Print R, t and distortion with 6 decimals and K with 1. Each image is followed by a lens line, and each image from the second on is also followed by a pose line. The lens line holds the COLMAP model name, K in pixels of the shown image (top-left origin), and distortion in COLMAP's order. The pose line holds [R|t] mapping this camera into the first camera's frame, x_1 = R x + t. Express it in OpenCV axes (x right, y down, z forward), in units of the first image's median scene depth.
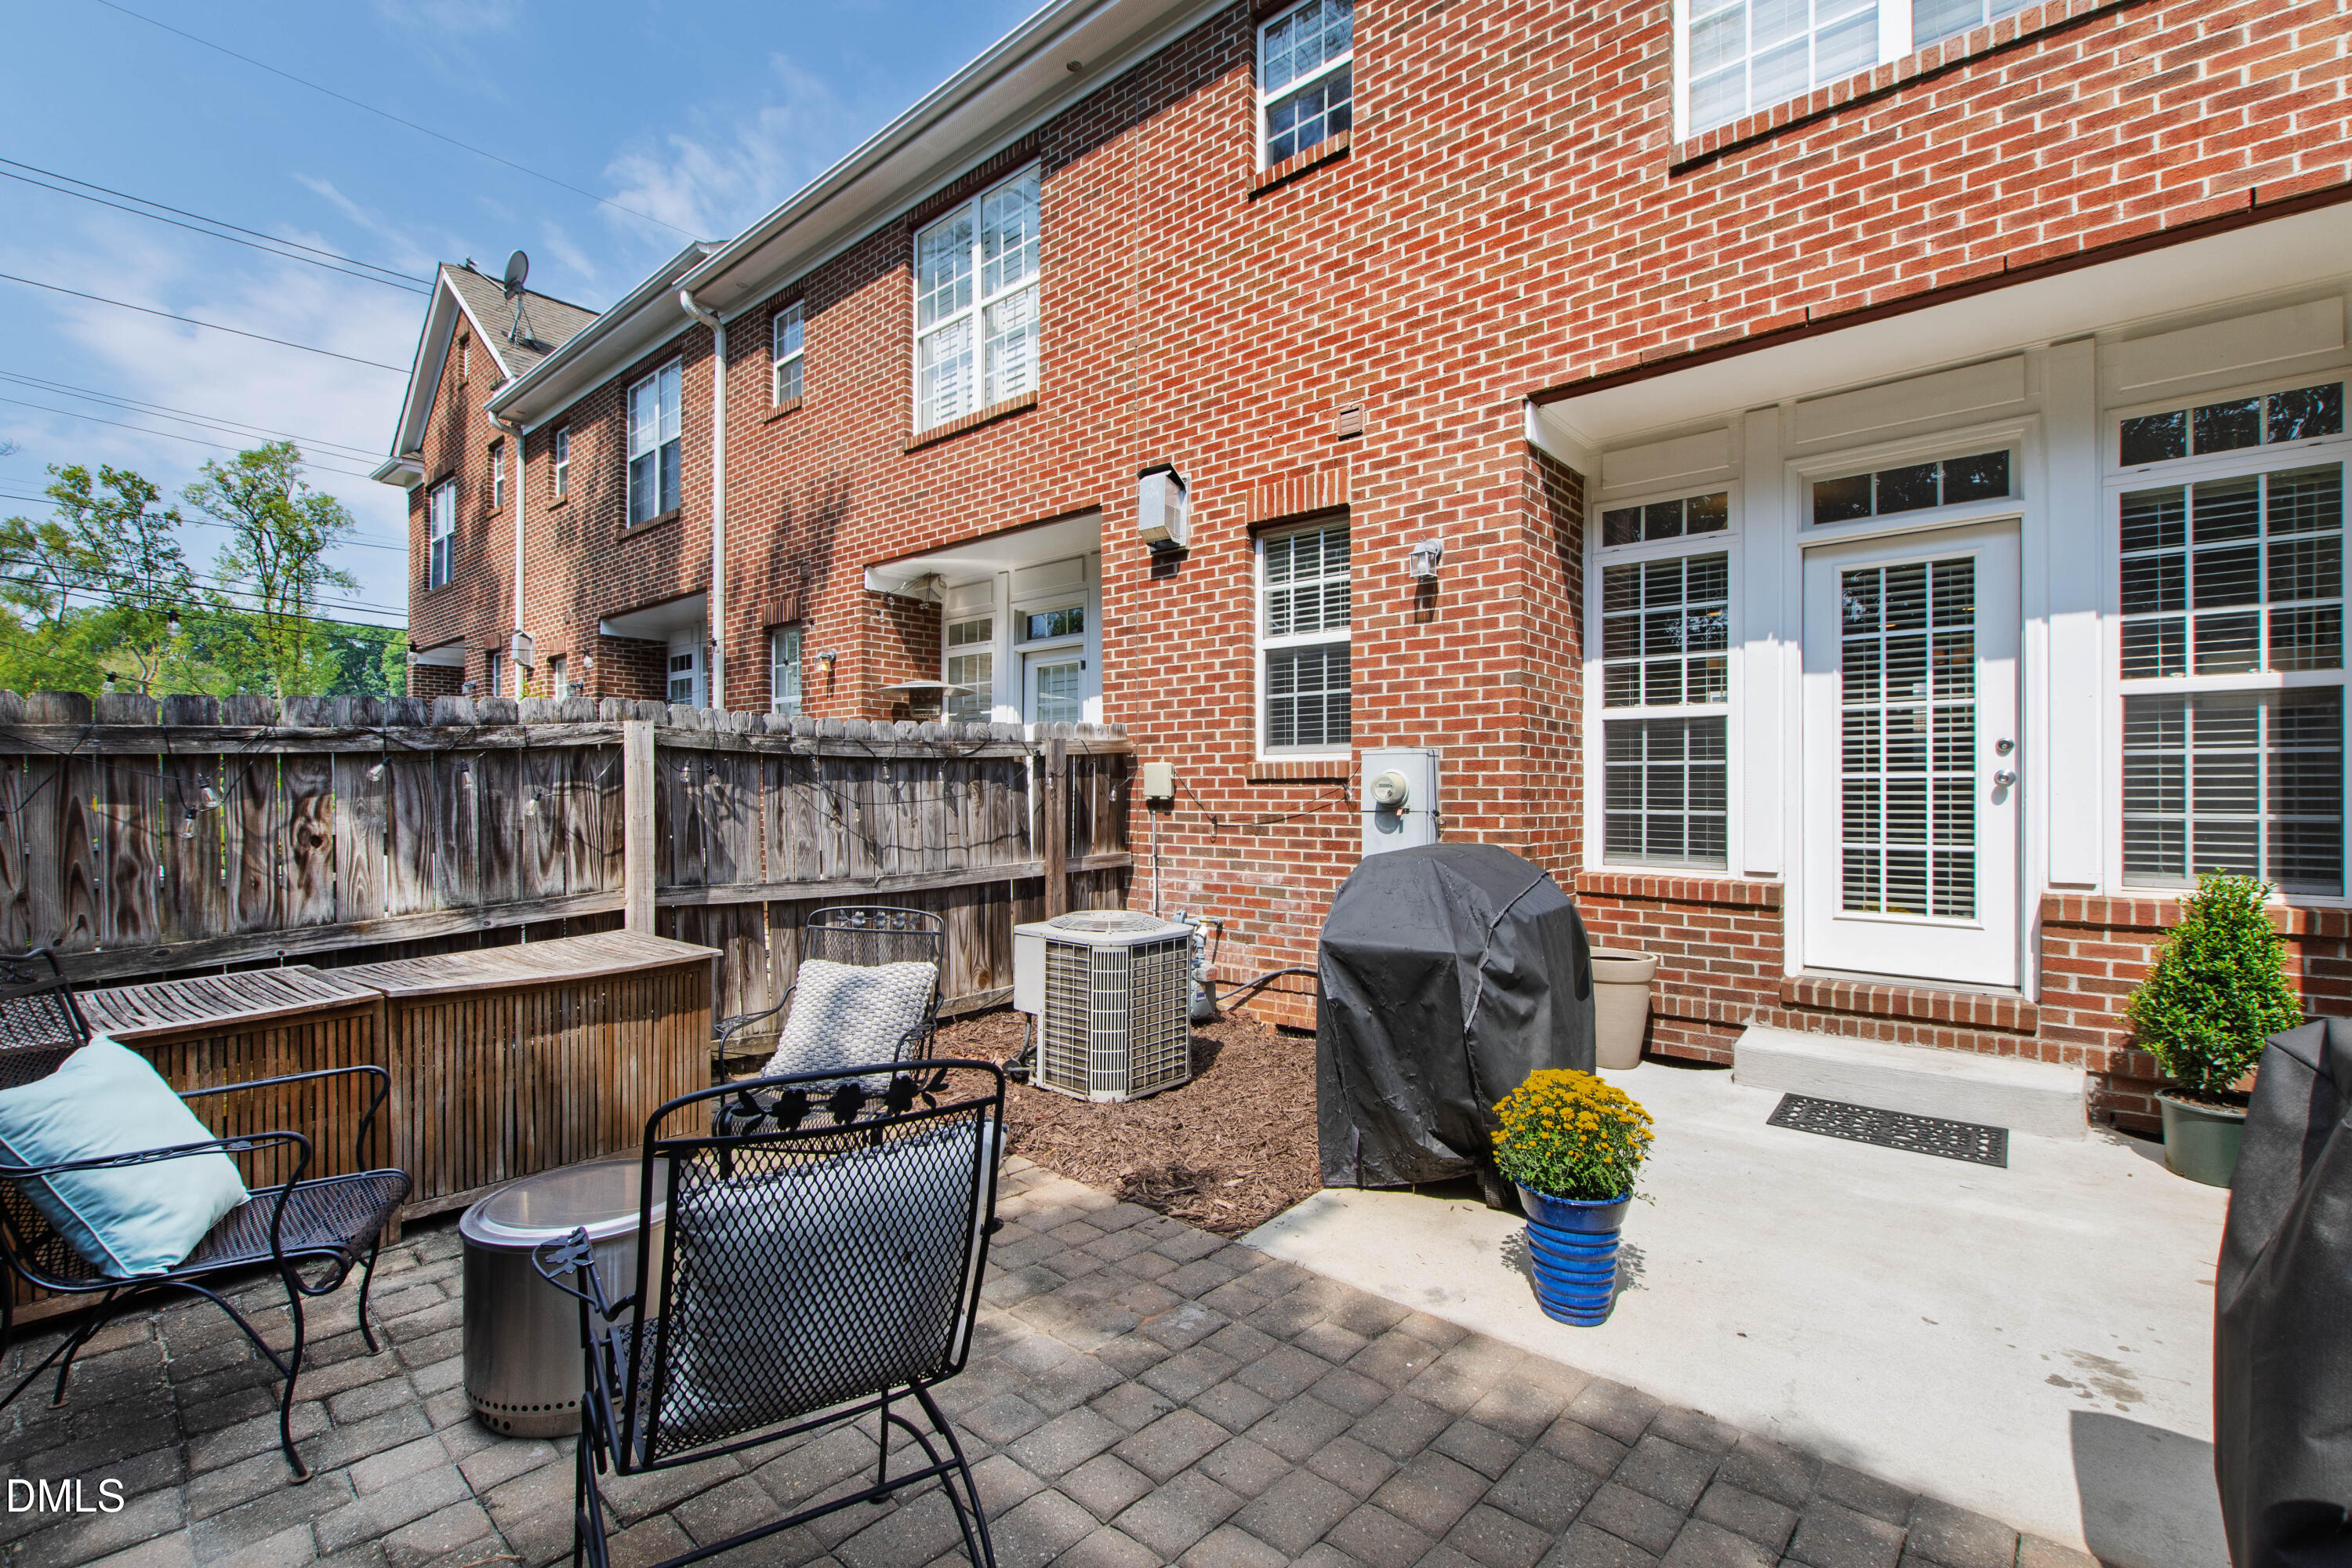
lens RADIAL K [[993.1, 0, 1127.7], [0, 993.1, 837.9], [0, 0, 1]] dist [0.001846, -0.003739]
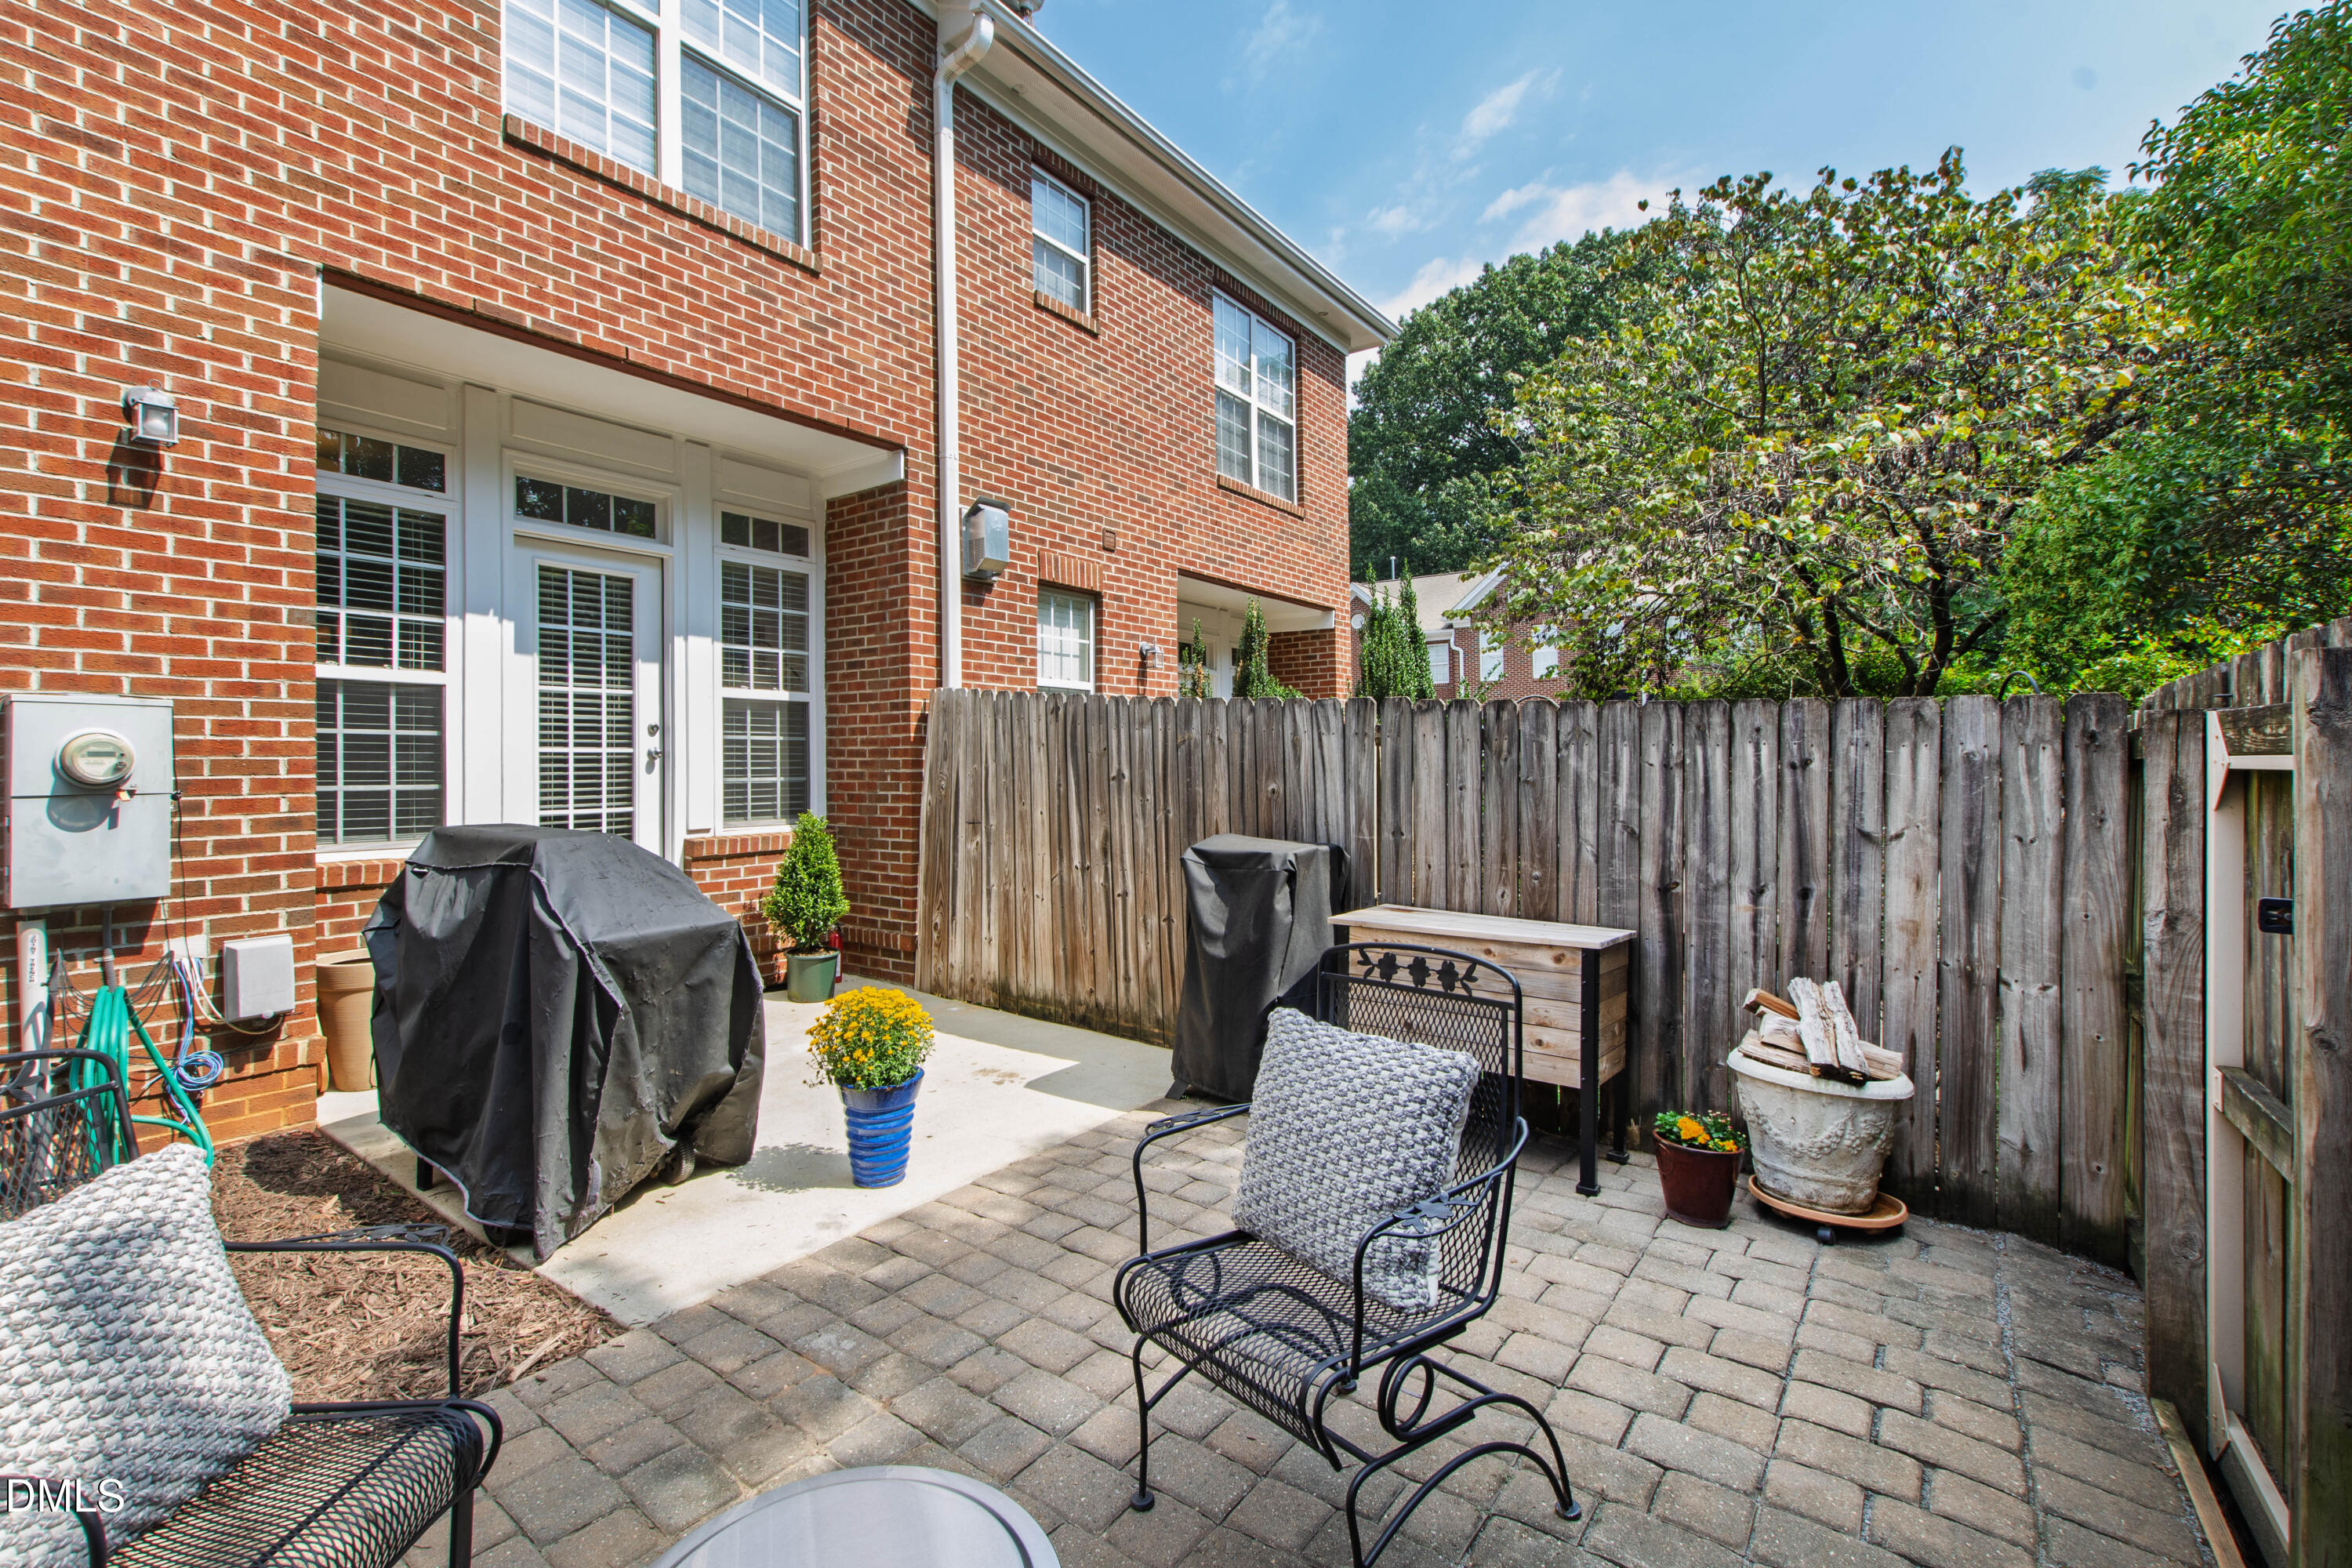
lens RADIAL K [[1045.7, 0, 1176.0], [0, 1045.7, 784.0], [0, 0, 1]] dist [0.004701, -0.004046]
pose [[-0.112382, -0.017427, 0.993512, -0.556915], [0.049766, 0.998493, 0.023144, -0.018099], [-0.992418, 0.052044, -0.111346, 0.472956]]
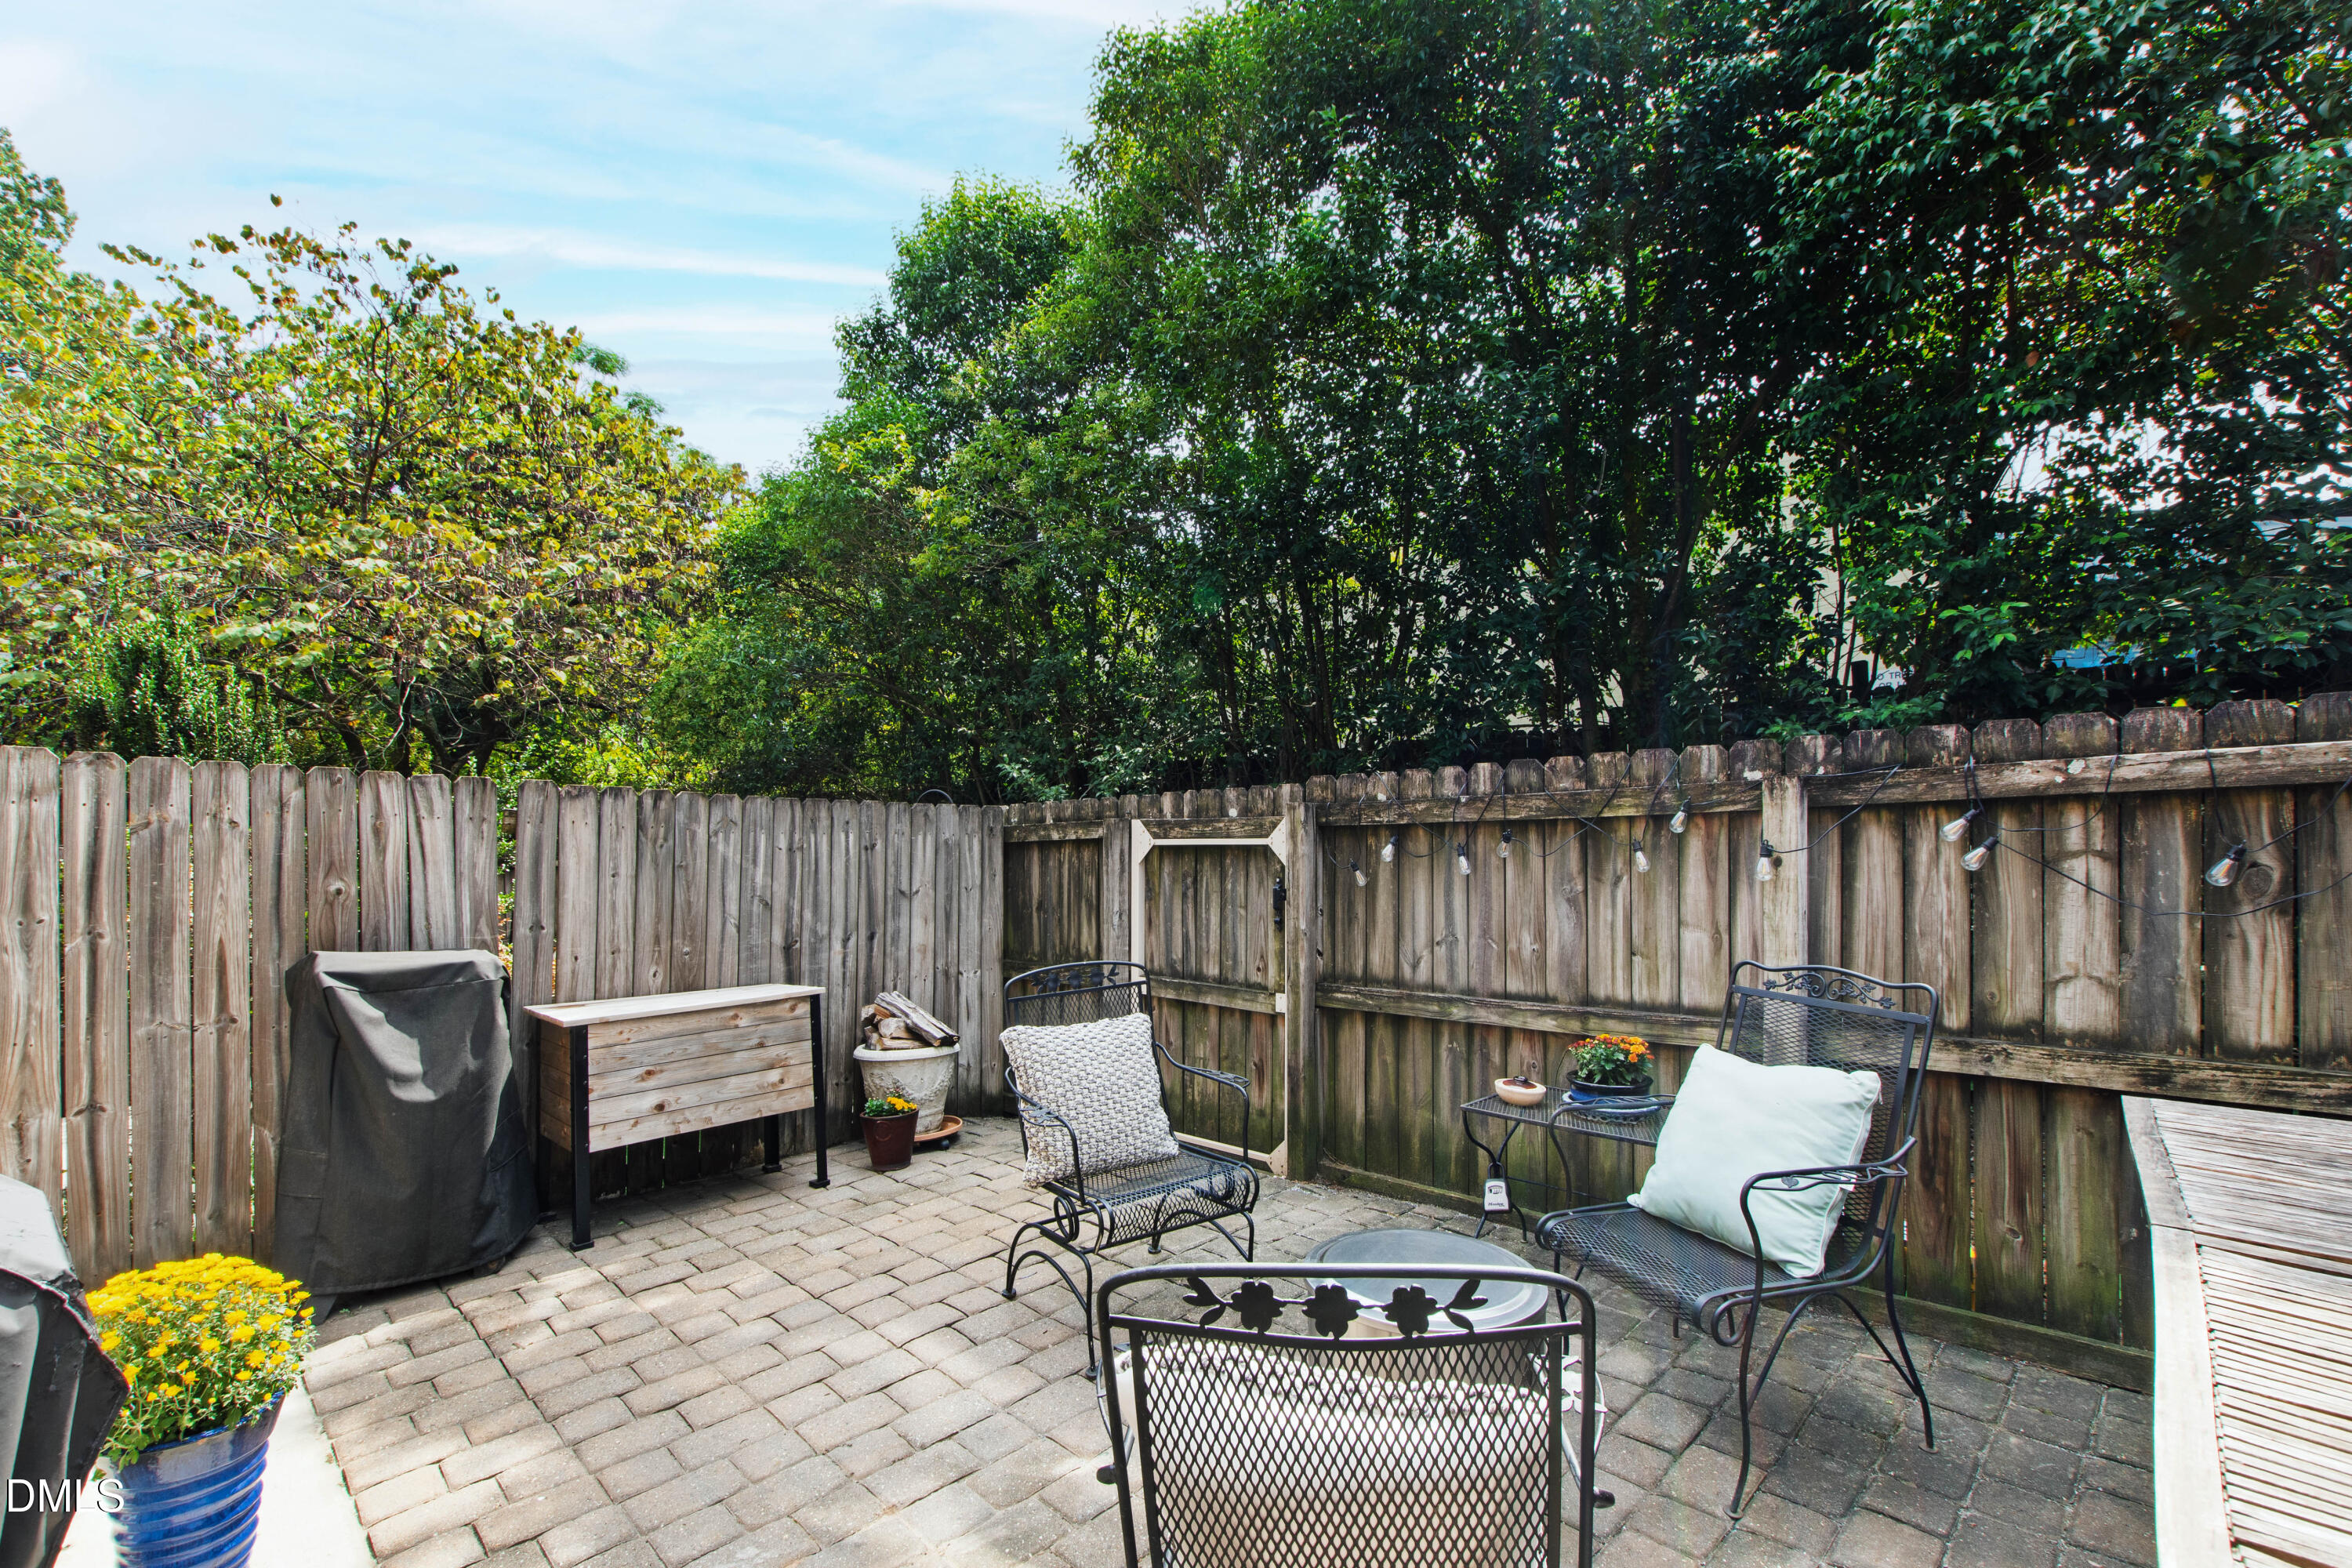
lens RADIAL K [[1056.3, 0, 1195.7], [0, 1056.3, 886.6], [0, 0, 1]] dist [0.001700, -0.000173]
pose [[-0.999869, 0.015976, -0.002679, -0.178555], [0.015651, 0.995385, 0.094672, -0.051750], [0.004179, 0.094618, -0.995505, 1.067257]]
